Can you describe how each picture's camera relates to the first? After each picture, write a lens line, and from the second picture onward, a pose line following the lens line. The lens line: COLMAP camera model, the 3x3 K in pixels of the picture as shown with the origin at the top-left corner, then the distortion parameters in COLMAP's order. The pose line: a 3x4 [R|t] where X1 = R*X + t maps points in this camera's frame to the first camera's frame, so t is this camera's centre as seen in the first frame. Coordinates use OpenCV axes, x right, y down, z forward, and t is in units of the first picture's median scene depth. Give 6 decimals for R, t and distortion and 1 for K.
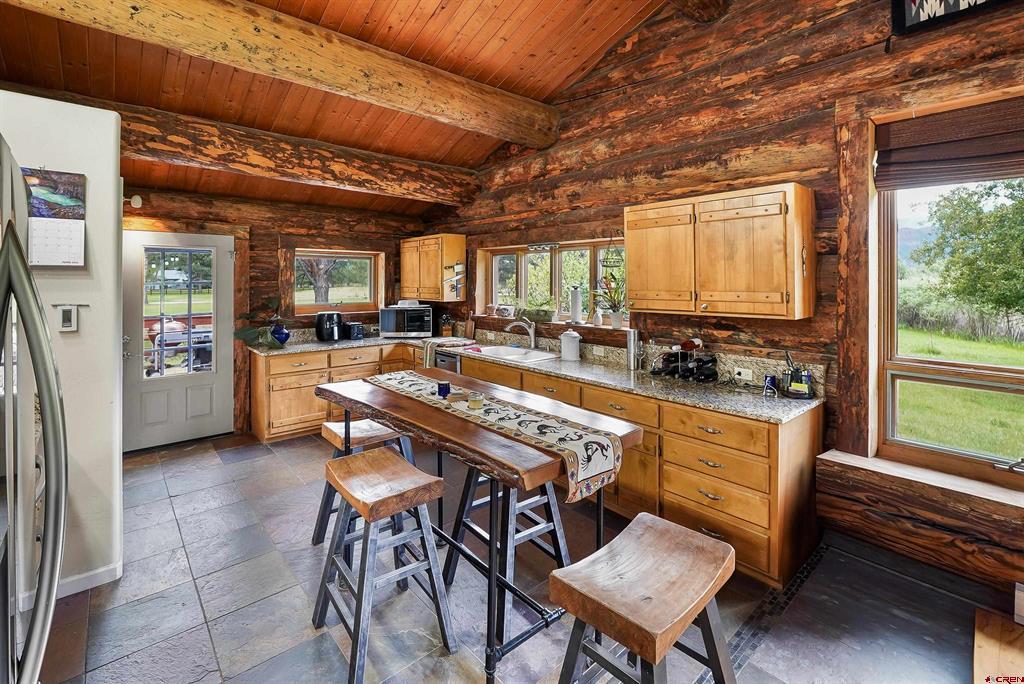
lens RADIAL K [[465.2, 0, 524.1], [0, 465.2, 277.0], [0, 0, 1]] dist [-0.032263, 0.010919]
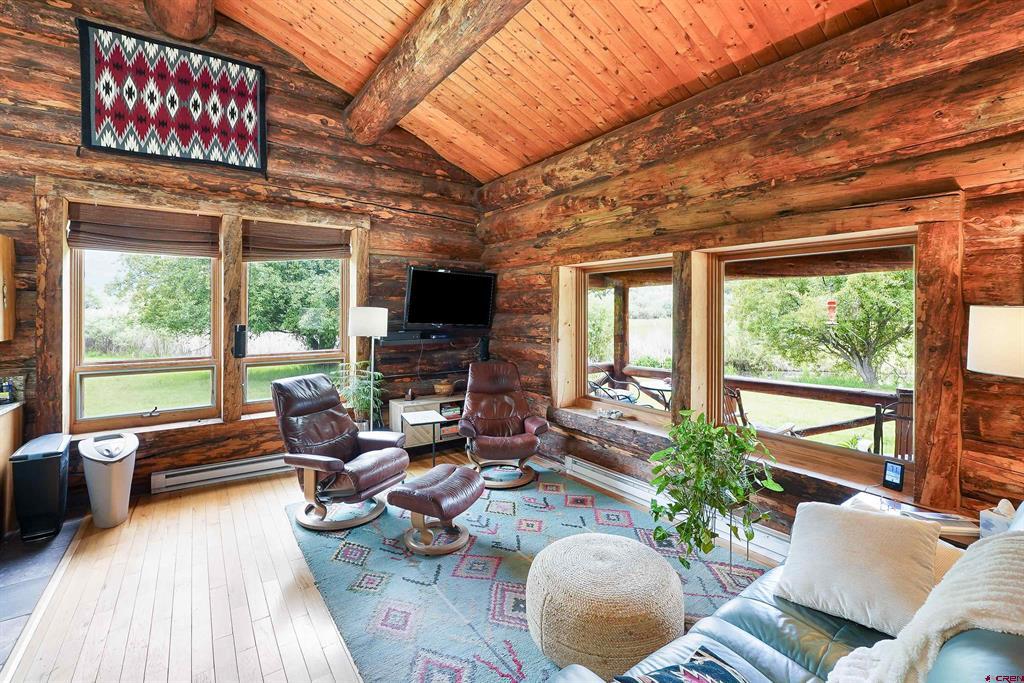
lens RADIAL K [[439.7, 0, 484.4], [0, 439.7, 310.0], [0, 0, 1]] dist [-0.007098, 0.002292]
pose [[0.155302, -0.001758, 0.987865, -0.295412], [-0.005300, 0.999983, 0.002613, -0.003531], [-0.987853, -0.005642, 0.155290, -0.385682]]
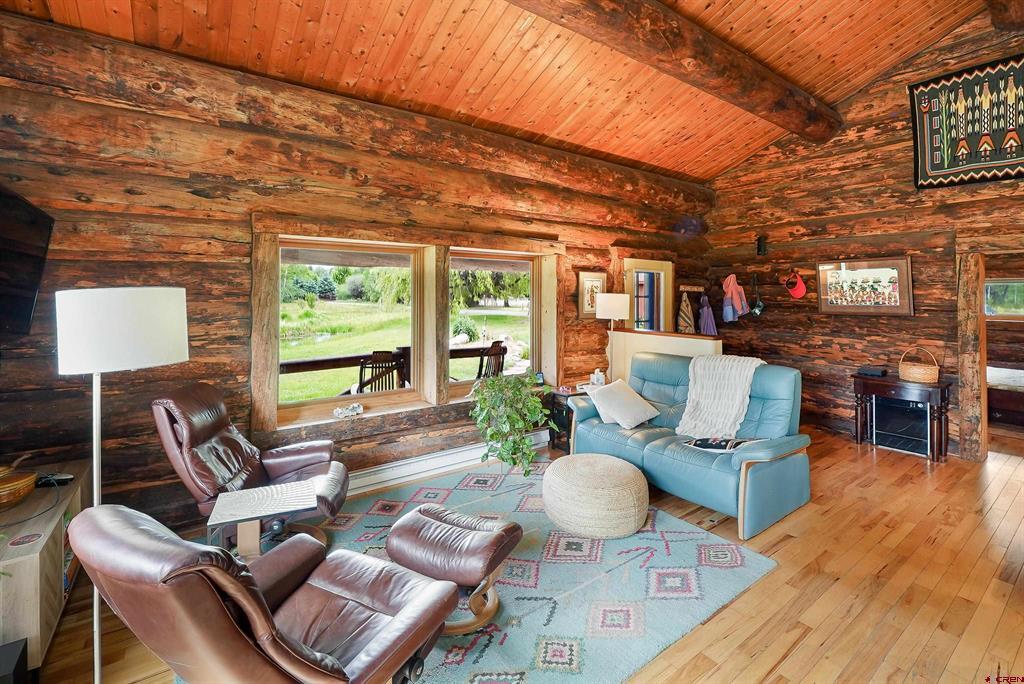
lens RADIAL K [[465.2, 0, 514.3], [0, 465.2, 286.9], [0, 0, 1]] dist [-0.032263, 0.010919]
pose [[-0.993743, 0.001327, 0.111682, 0.387069], [-0.001149, 0.999755, -0.022104, 0.002862], [-0.111684, -0.022094, -0.993498, 0.504015]]
